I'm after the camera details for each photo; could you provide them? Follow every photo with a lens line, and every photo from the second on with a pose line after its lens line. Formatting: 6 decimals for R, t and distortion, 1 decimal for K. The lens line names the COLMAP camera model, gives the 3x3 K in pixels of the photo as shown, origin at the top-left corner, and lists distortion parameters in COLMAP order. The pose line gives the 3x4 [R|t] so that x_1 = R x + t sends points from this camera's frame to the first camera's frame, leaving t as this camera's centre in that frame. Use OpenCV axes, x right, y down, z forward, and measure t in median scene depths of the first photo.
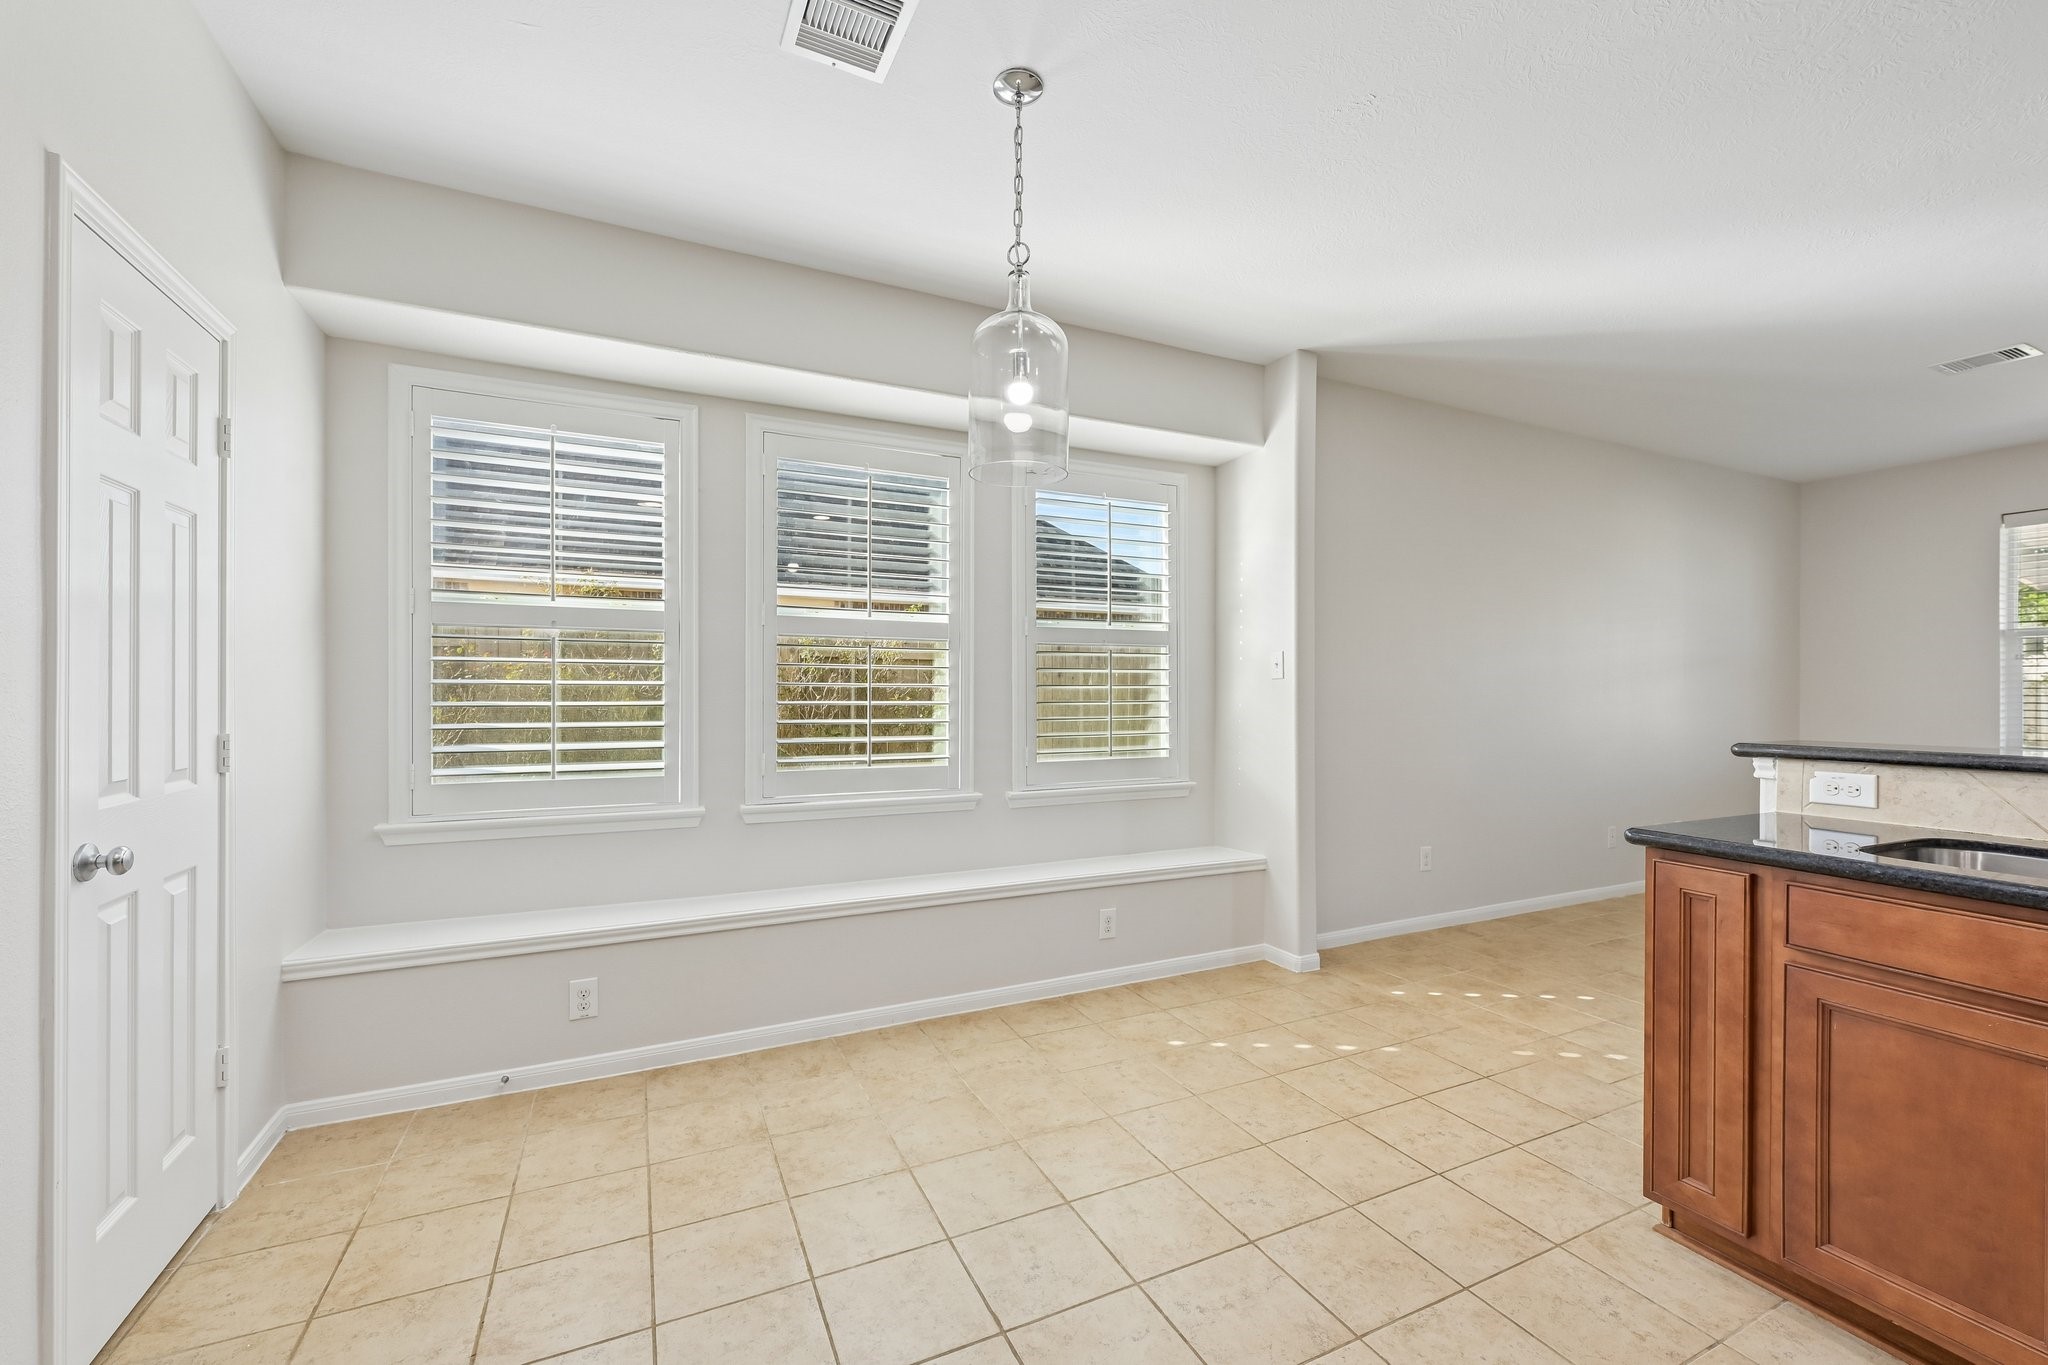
lens RADIAL K [[825.1, 0, 1032.4], [0, 825.1, 692.4], [0, 0, 1]] dist [-0.000896, -0.000214]
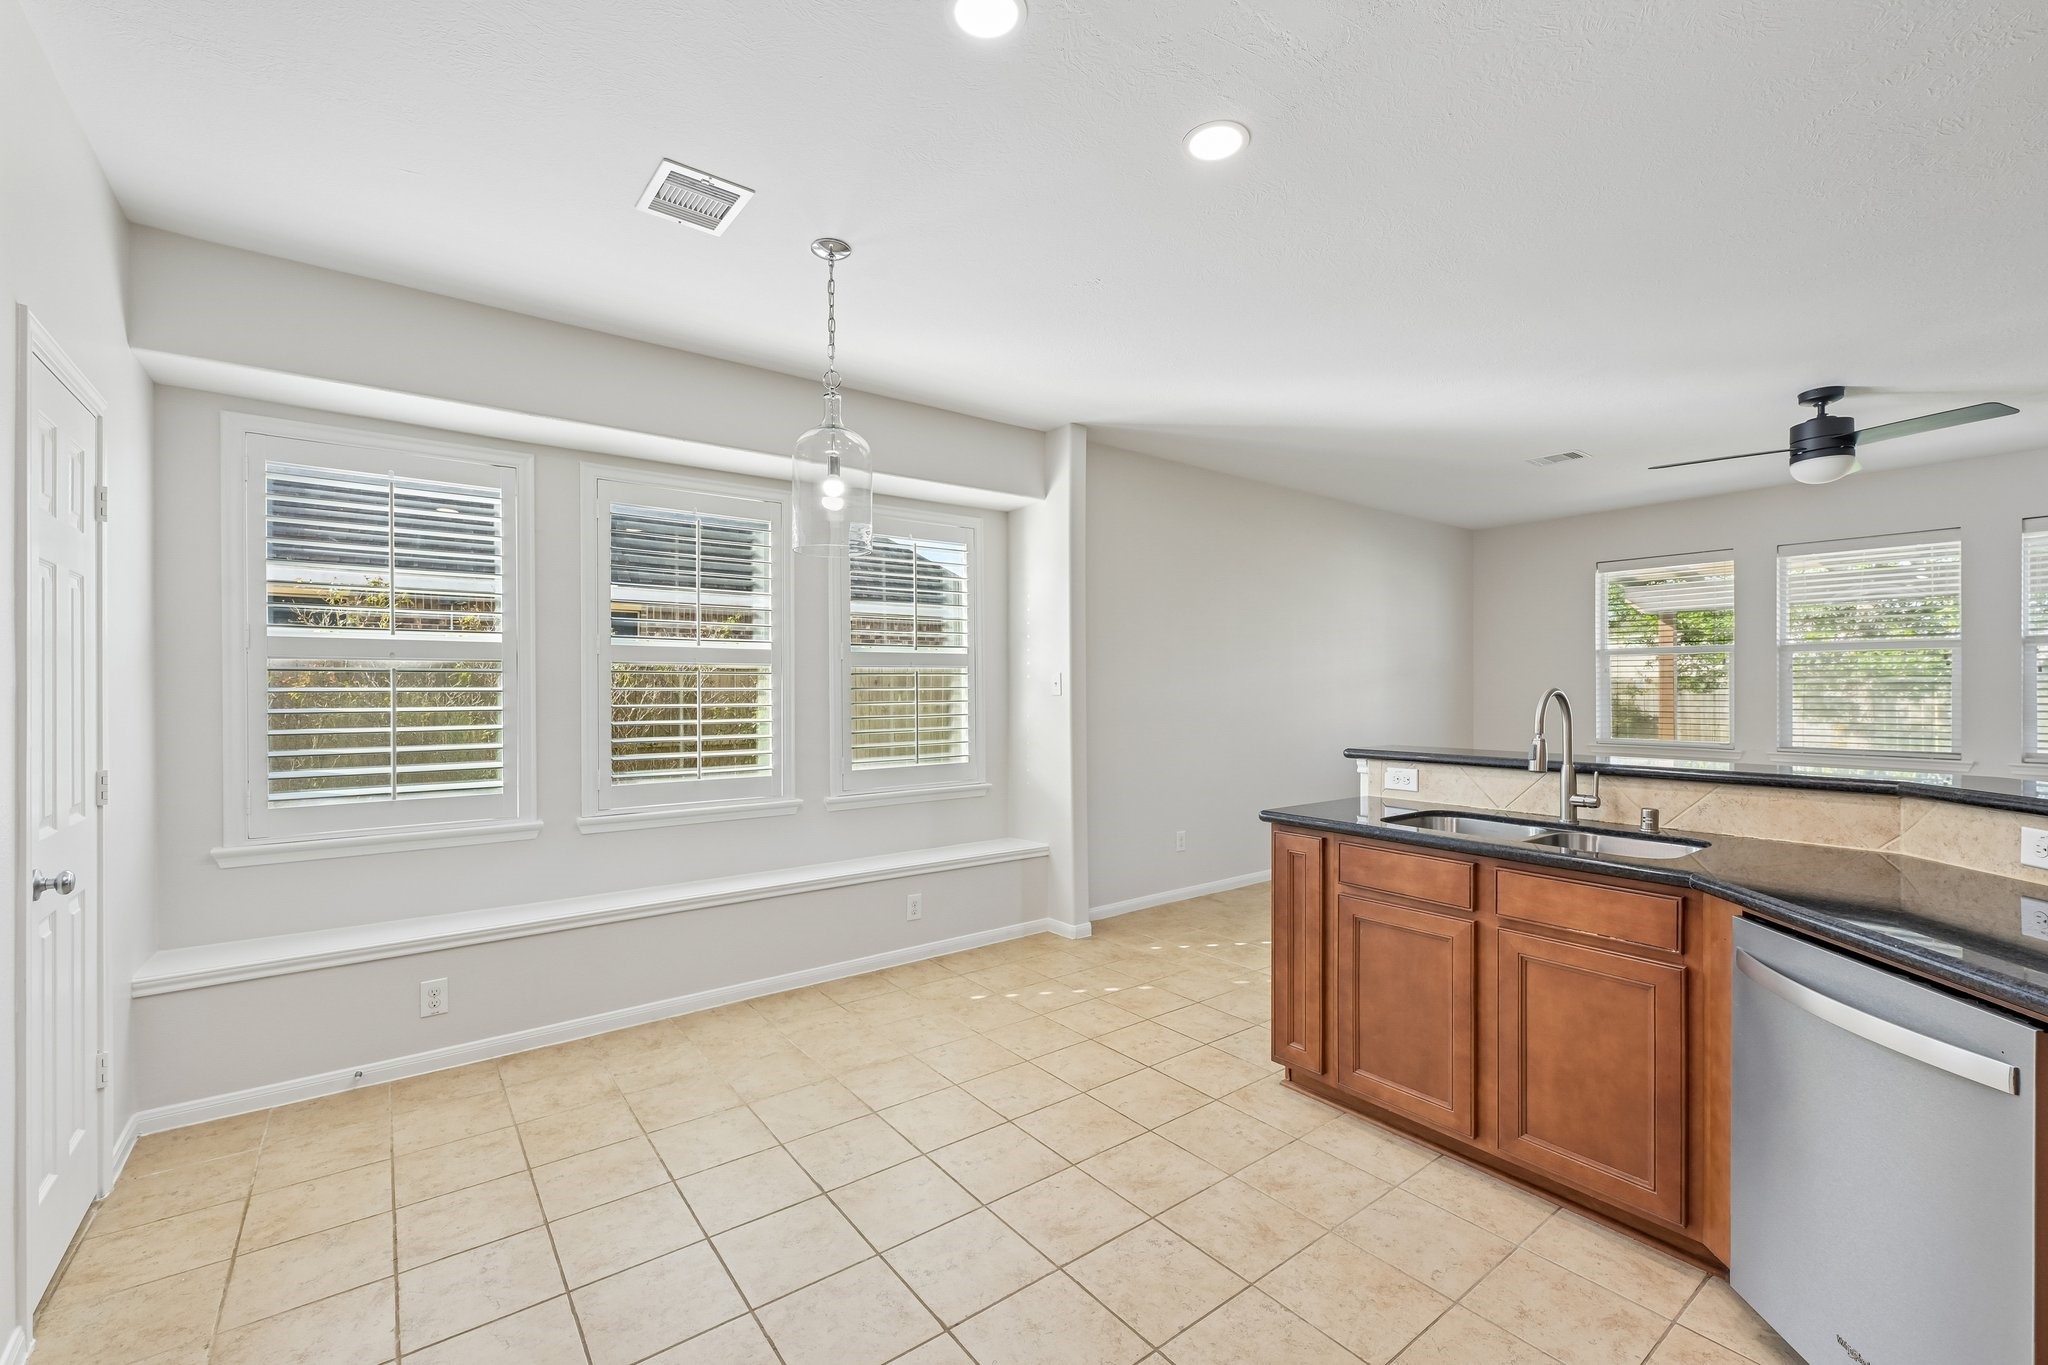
lens RADIAL K [[847.8, 0, 1025.1], [0, 847.8, 685.0], [0, 0, 1]] dist [-0.001641, -0.000115]
pose [[0.979836, -0.005800, 0.199720, 0.010138], [0.006546, 0.999974, -0.003077, -0.043618], [-0.199697, 0.004323, 0.979848, -0.302791]]
